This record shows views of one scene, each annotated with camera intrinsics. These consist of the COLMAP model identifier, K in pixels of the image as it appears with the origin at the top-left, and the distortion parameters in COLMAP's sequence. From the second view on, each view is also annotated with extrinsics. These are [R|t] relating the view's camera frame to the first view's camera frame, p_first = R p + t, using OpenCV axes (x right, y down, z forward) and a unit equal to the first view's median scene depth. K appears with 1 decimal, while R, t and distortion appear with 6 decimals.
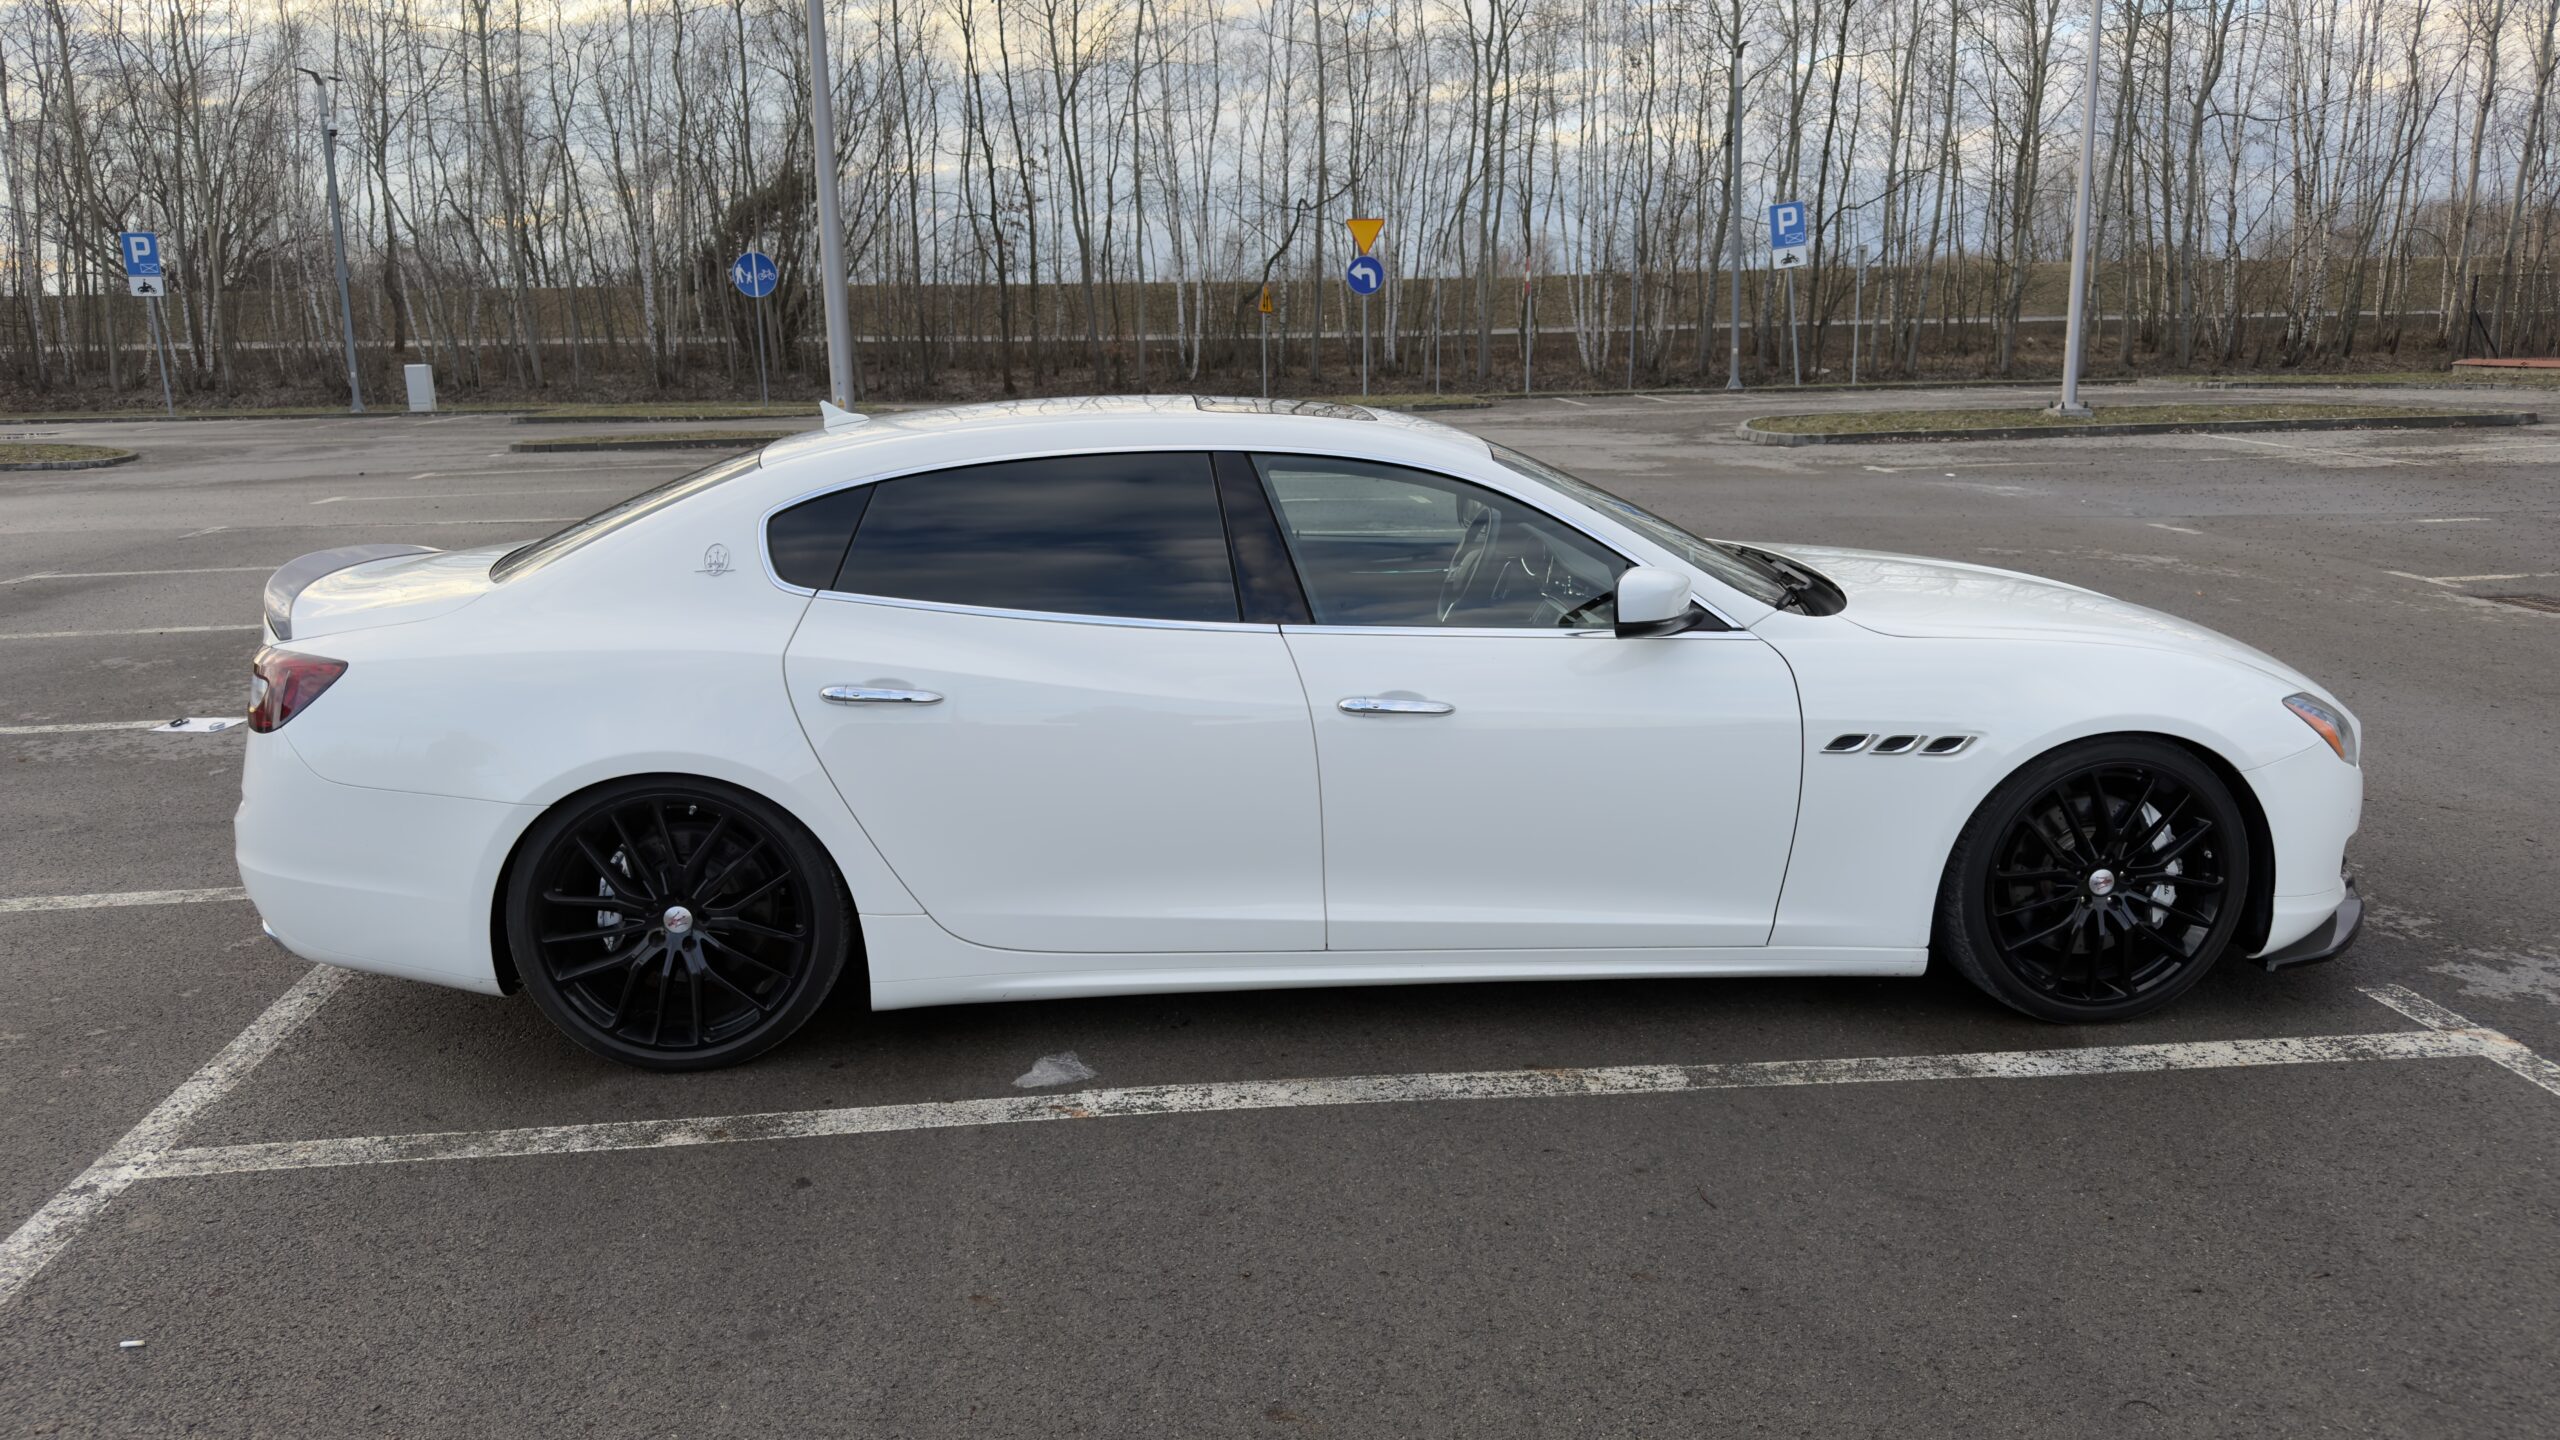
lens RADIAL K [[1788.7, 0, 1283.3], [0, 1788.7, 731.3], [0, 0, 1]] dist [0.031018, -0.019672]
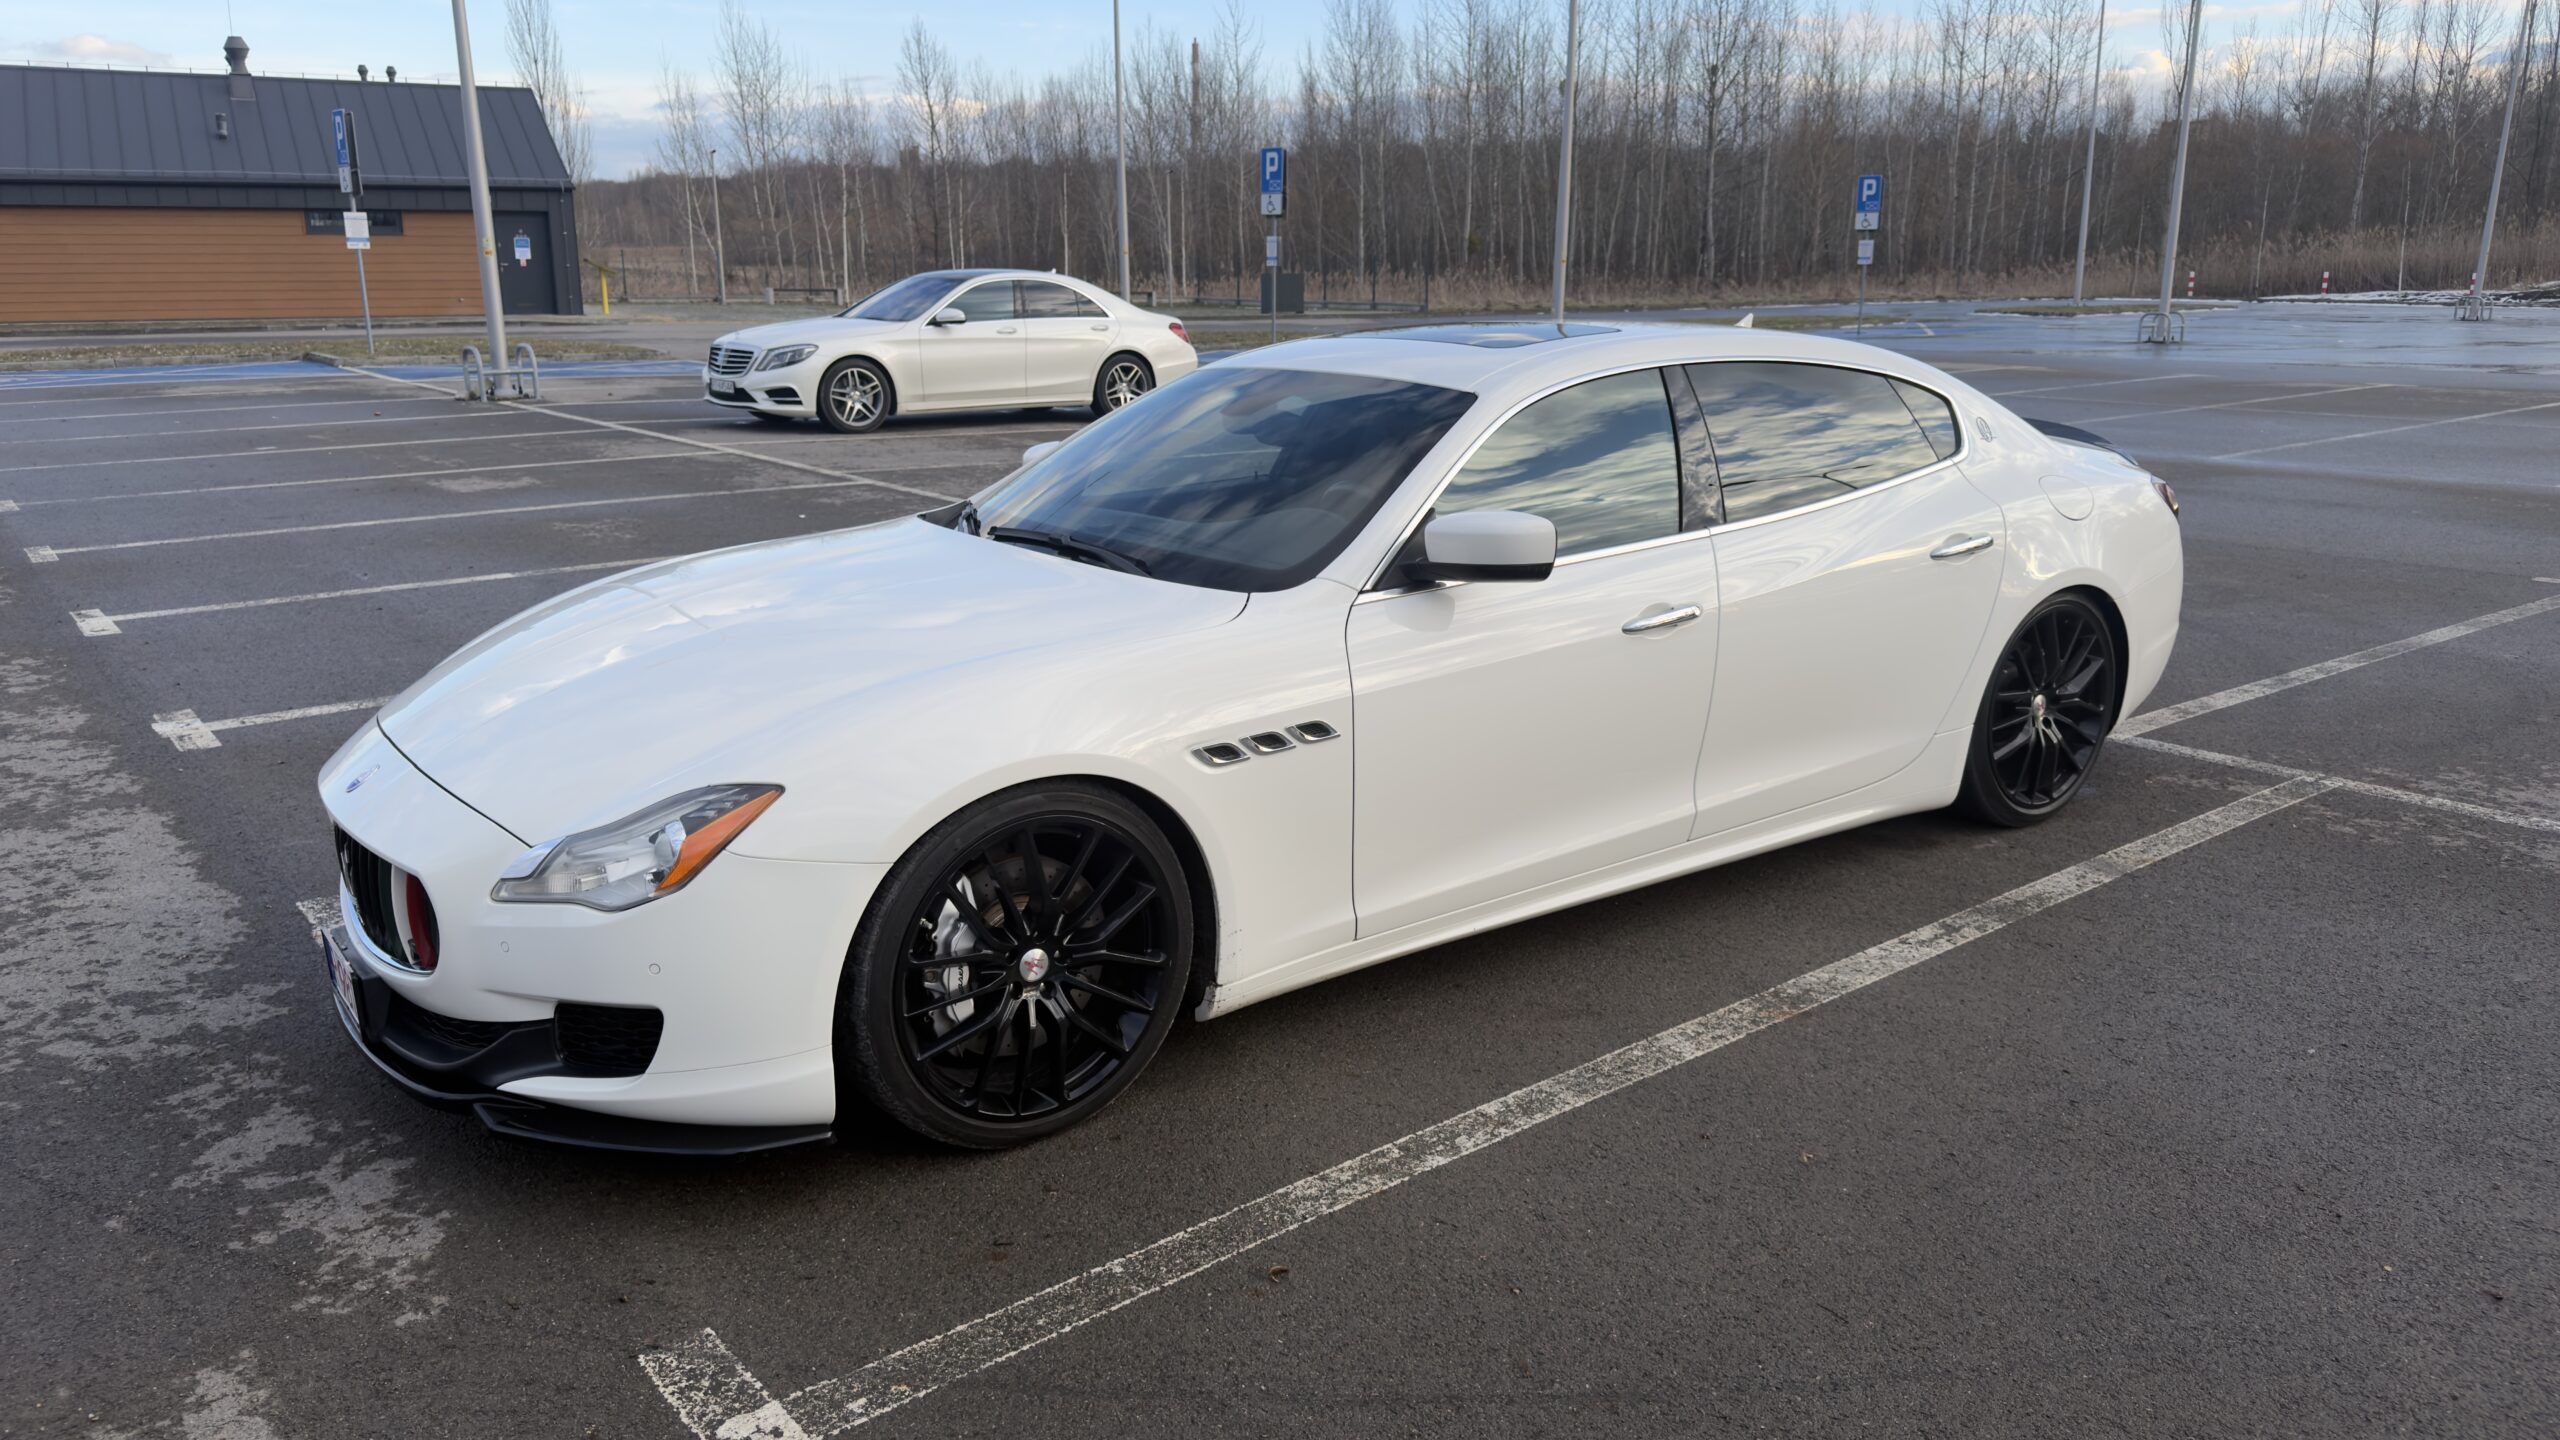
lens RADIAL K [[1796.1, 0, 1296.8], [0, 1796.1, 724.1], [0, 0, 1]] dist [0.064455, -0.079629]
pose [[-0.845559, 0.144113, -0.514063, 0.737198], [-0.112751, 0.892958, 0.435790, -0.486482], [0.521840, 0.426447, -0.738800, 2.082890]]
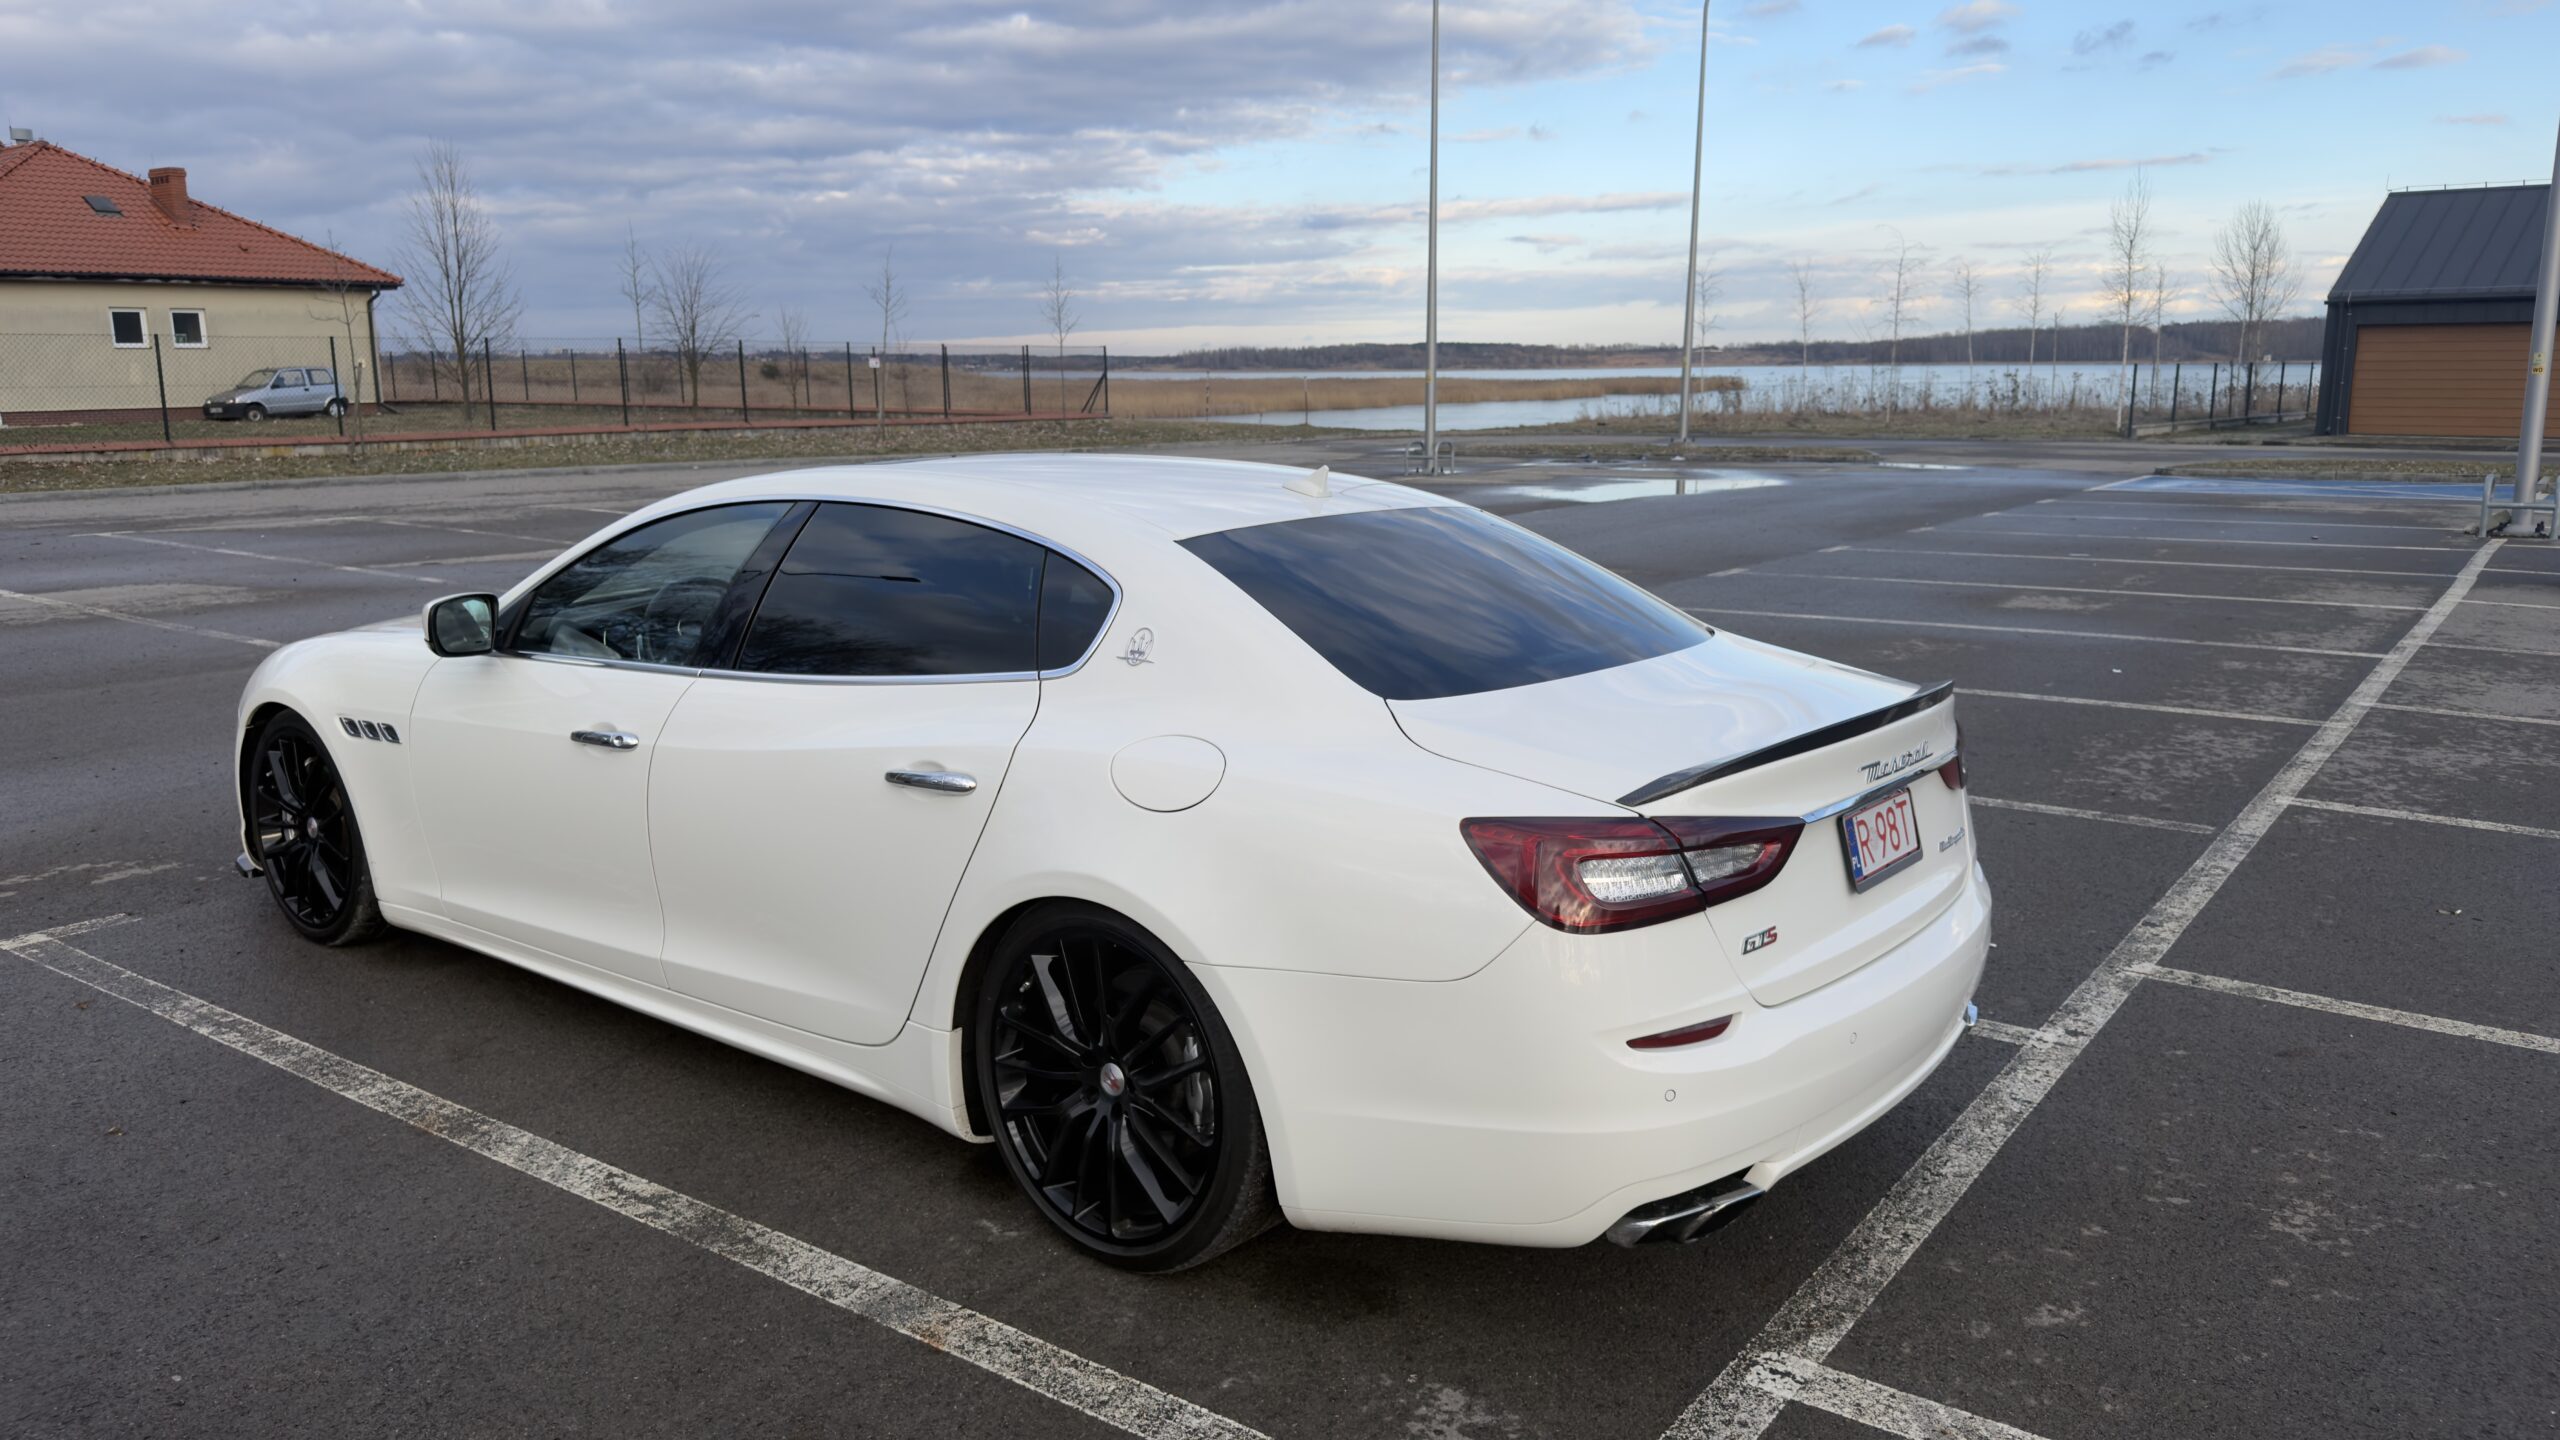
lens RADIAL K [[1796.1, 0, 1301.5], [0, 1796.1, 697.5], [0, 0, 1]] dist [0.064455, -0.079629]
pose [[-0.736893, -0.106670, 0.667540, -0.938249], [0.164211, 0.929651, 0.329825, -0.414104], [-0.655762, 0.352663, -0.667537, 1.832529]]
